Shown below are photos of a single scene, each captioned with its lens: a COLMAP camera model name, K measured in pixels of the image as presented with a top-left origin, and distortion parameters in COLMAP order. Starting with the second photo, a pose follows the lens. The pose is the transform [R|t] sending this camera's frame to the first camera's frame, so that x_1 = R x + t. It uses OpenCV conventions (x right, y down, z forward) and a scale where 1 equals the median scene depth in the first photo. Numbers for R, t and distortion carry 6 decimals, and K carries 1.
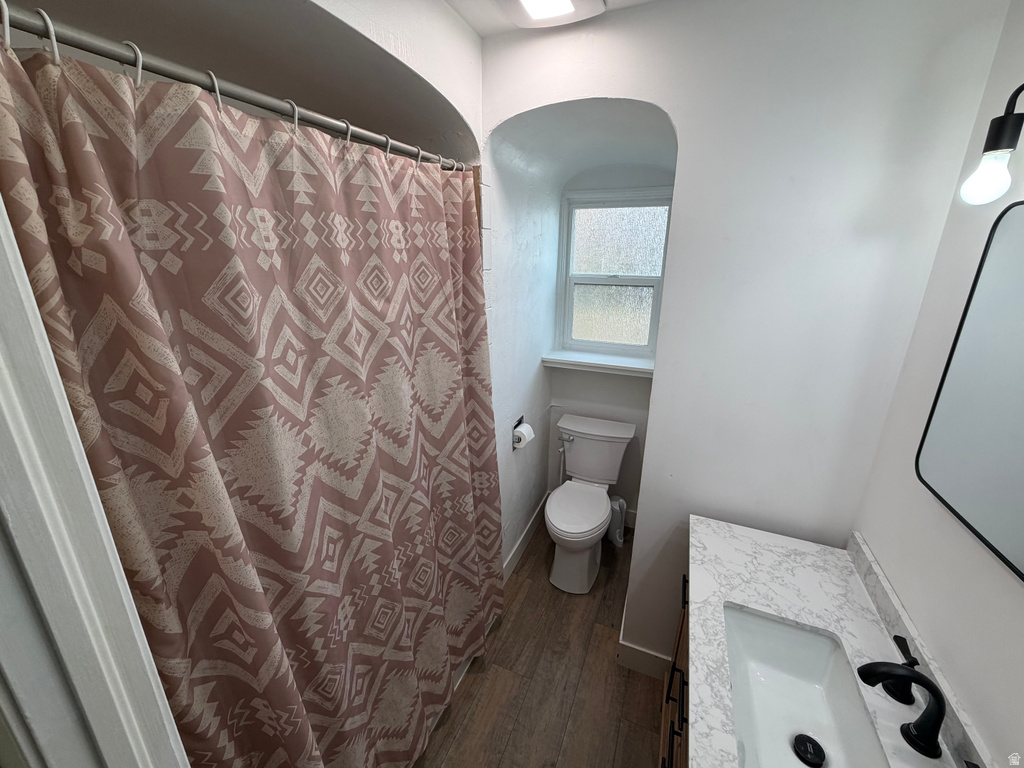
lens RADIAL K [[407.7, 0, 508.2], [0, 407.7, 382.7], [0, 0, 1]] dist [0.000001, -0.000439]
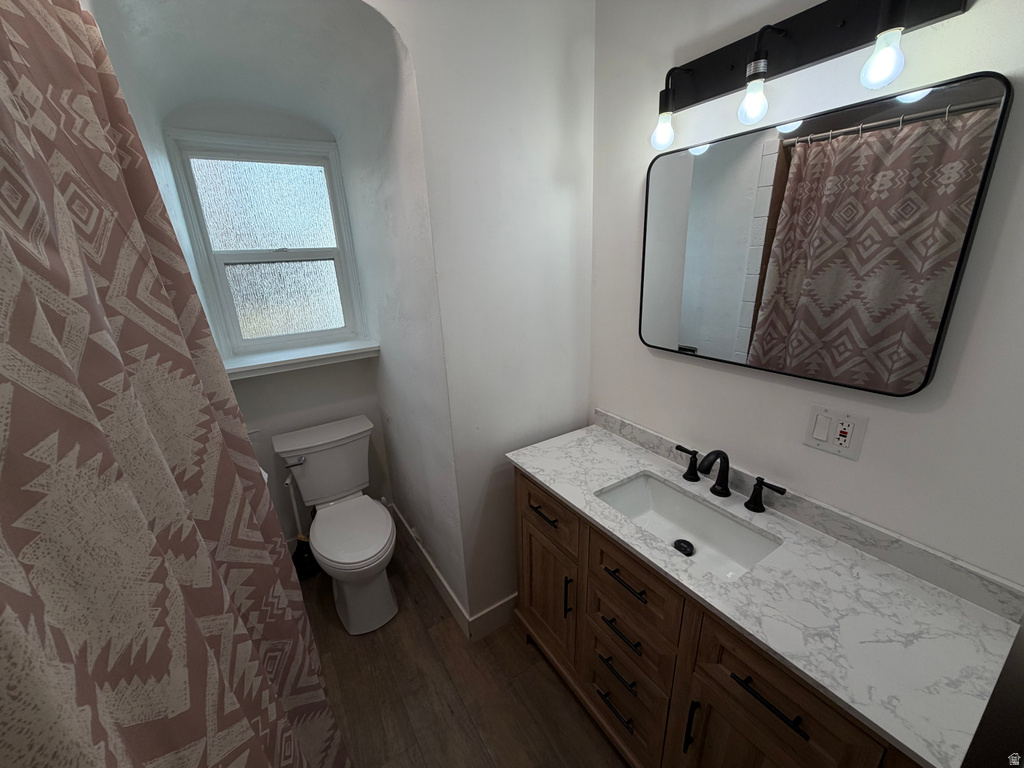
lens RADIAL K [[407.7, 0, 509.7], [0, 407.7, 382.6], [0, 0, 1]] dist [0.000001, -0.000439]
pose [[0.561552, -0.288071, 0.775677, -0.320388], [0.289612, 0.946571, 0.141873, 0.003622], [-0.775103, 0.144976, 0.614977, 0.335101]]
